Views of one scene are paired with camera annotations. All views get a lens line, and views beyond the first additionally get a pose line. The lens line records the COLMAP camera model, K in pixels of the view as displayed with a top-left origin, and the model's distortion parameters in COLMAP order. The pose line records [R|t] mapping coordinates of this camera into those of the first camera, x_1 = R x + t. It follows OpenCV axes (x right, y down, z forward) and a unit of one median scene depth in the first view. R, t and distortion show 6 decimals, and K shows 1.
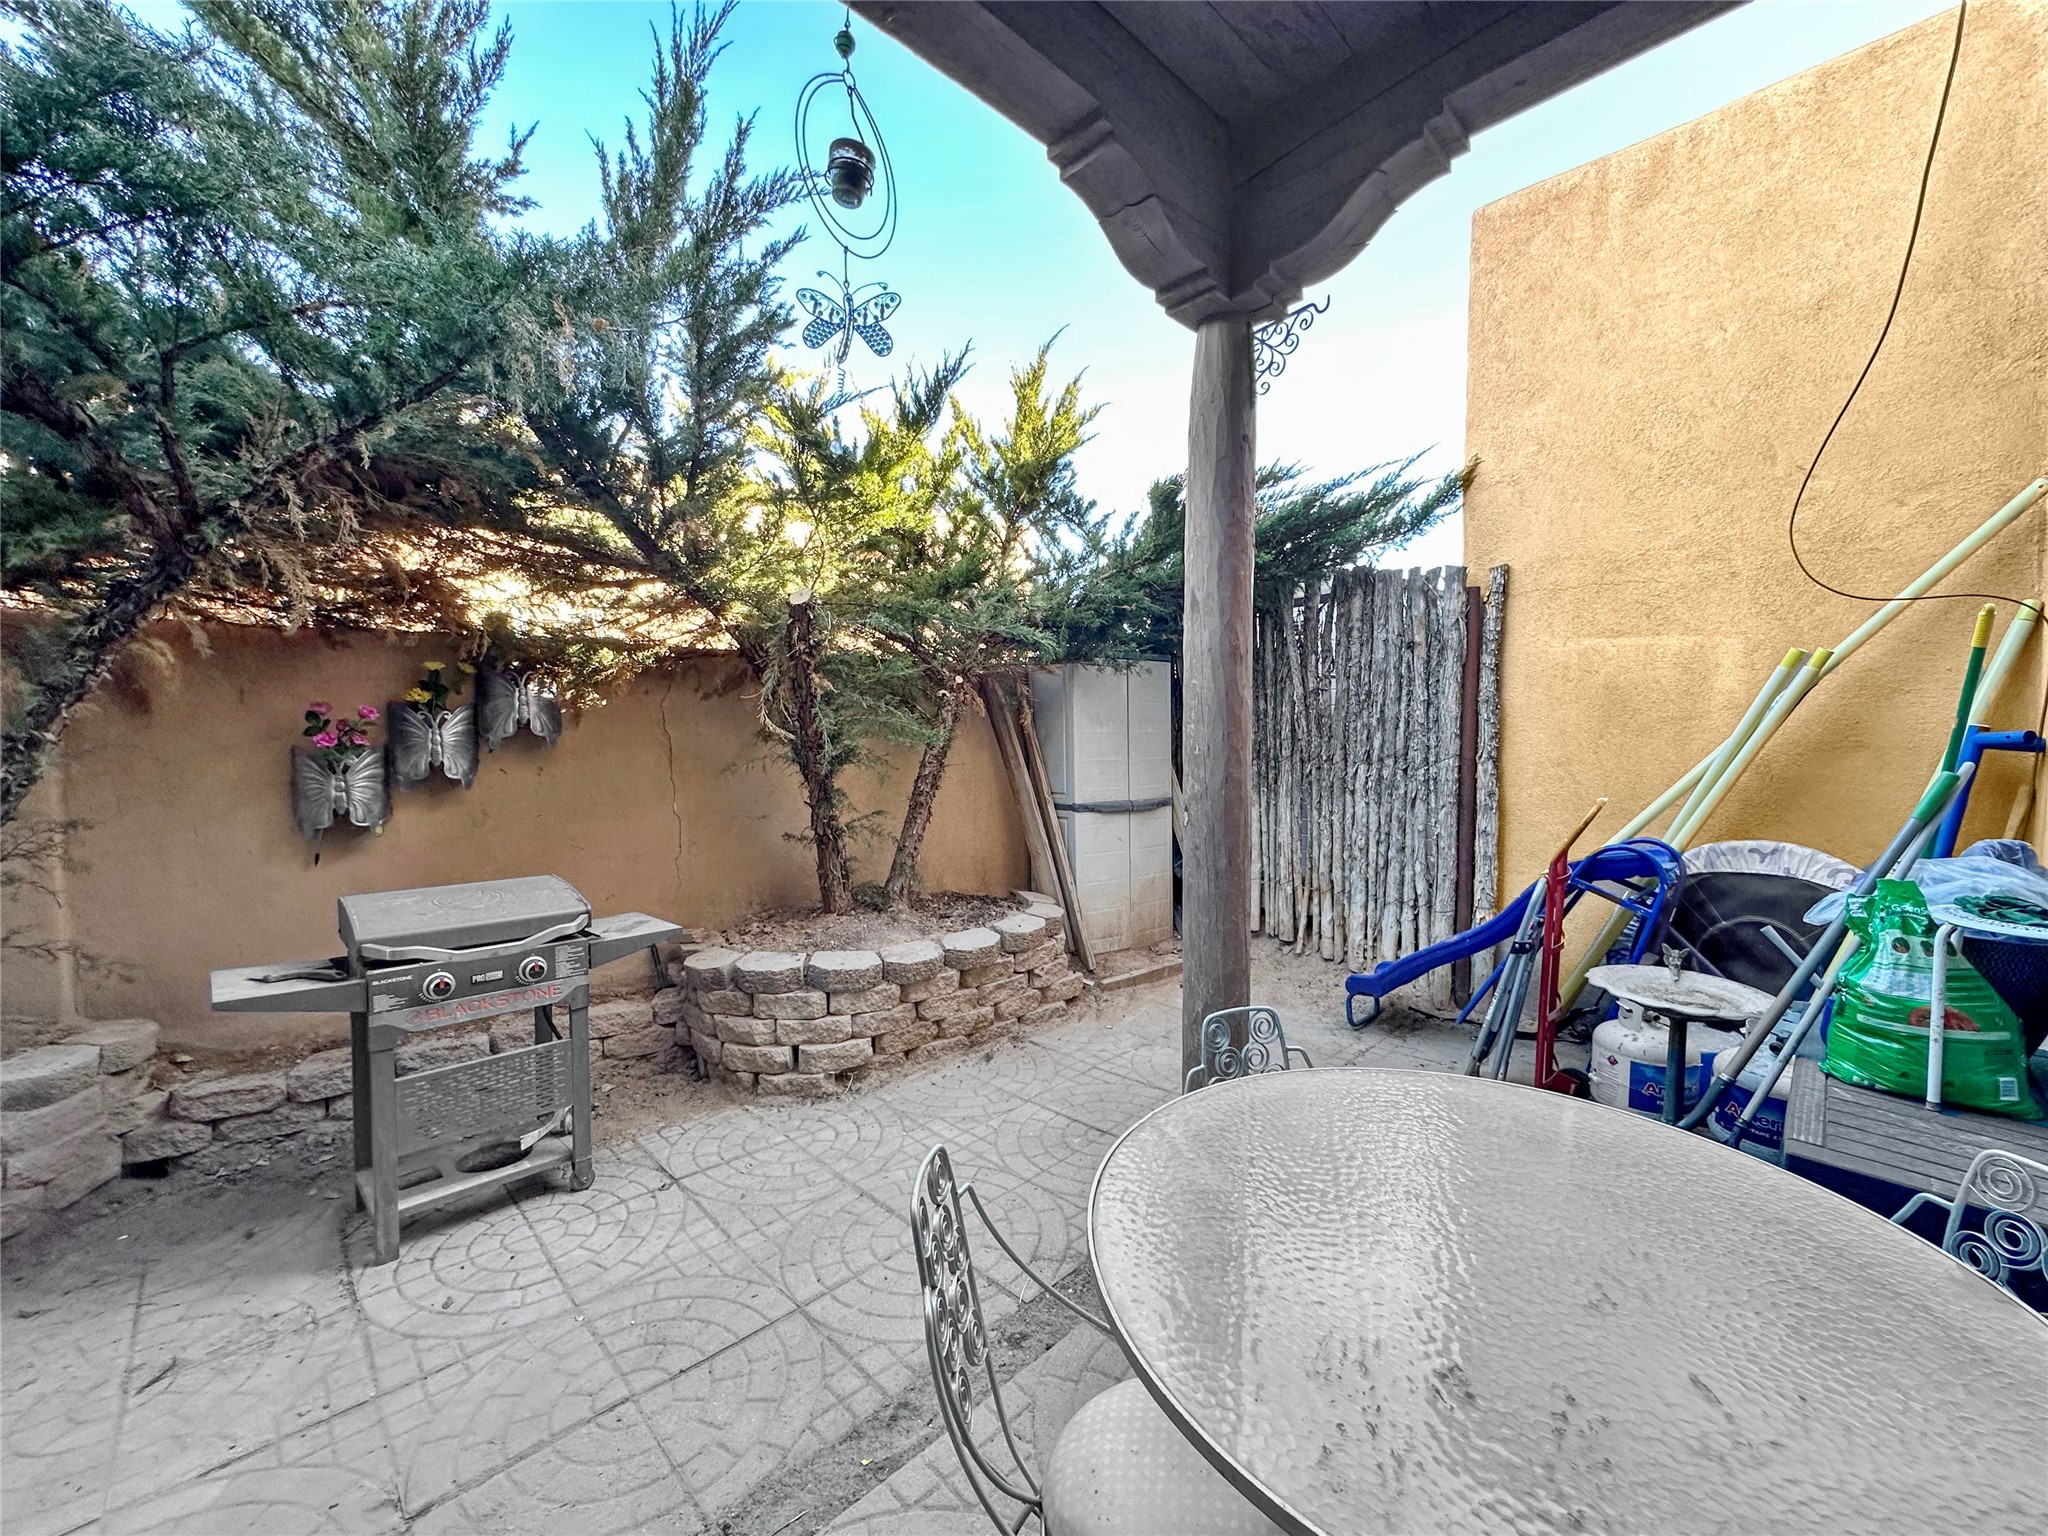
lens RADIAL K [[821.5, 0, 1024.0], [0, 821.5, 768.0], [0, 0, 1]] dist [-0.000073, 0.000001]
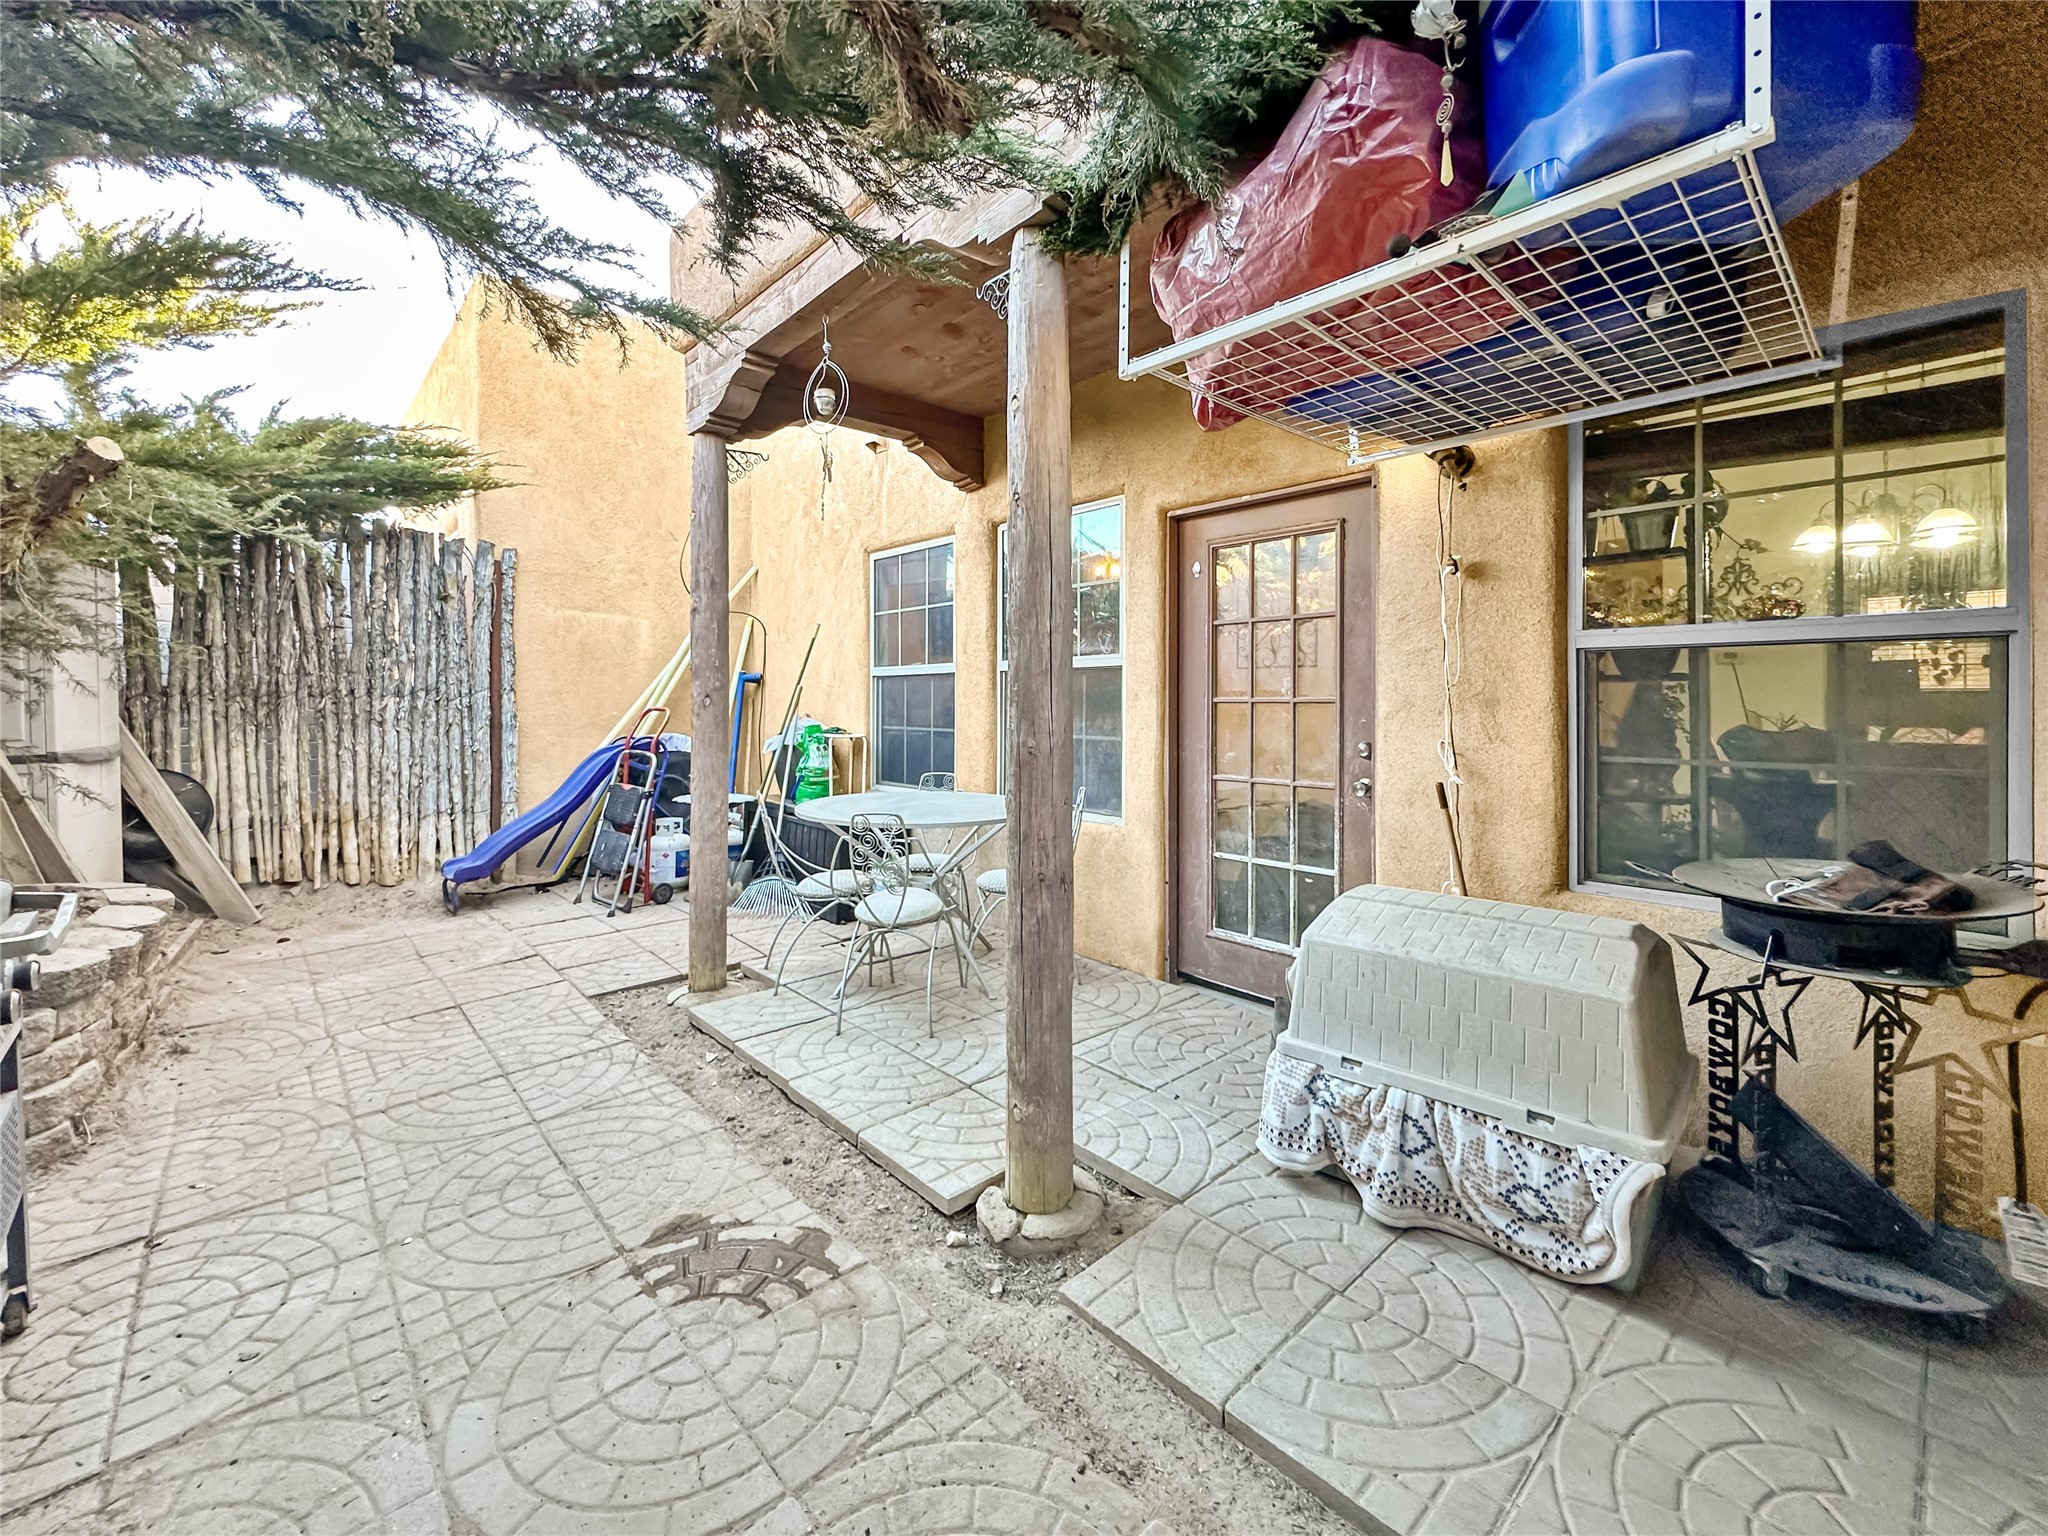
lens RADIAL K [[834.1, 0, 1021.6], [0, 834.1, 758.0], [0, 0, 1]] dist [-0.002289, -0.000226]
pose [[0.021697, -0.069588, 0.997340, -0.718862], [0.044860, 0.996638, 0.068563, 0.039375], [-0.998758, 0.043253, 0.024746, 0.121723]]
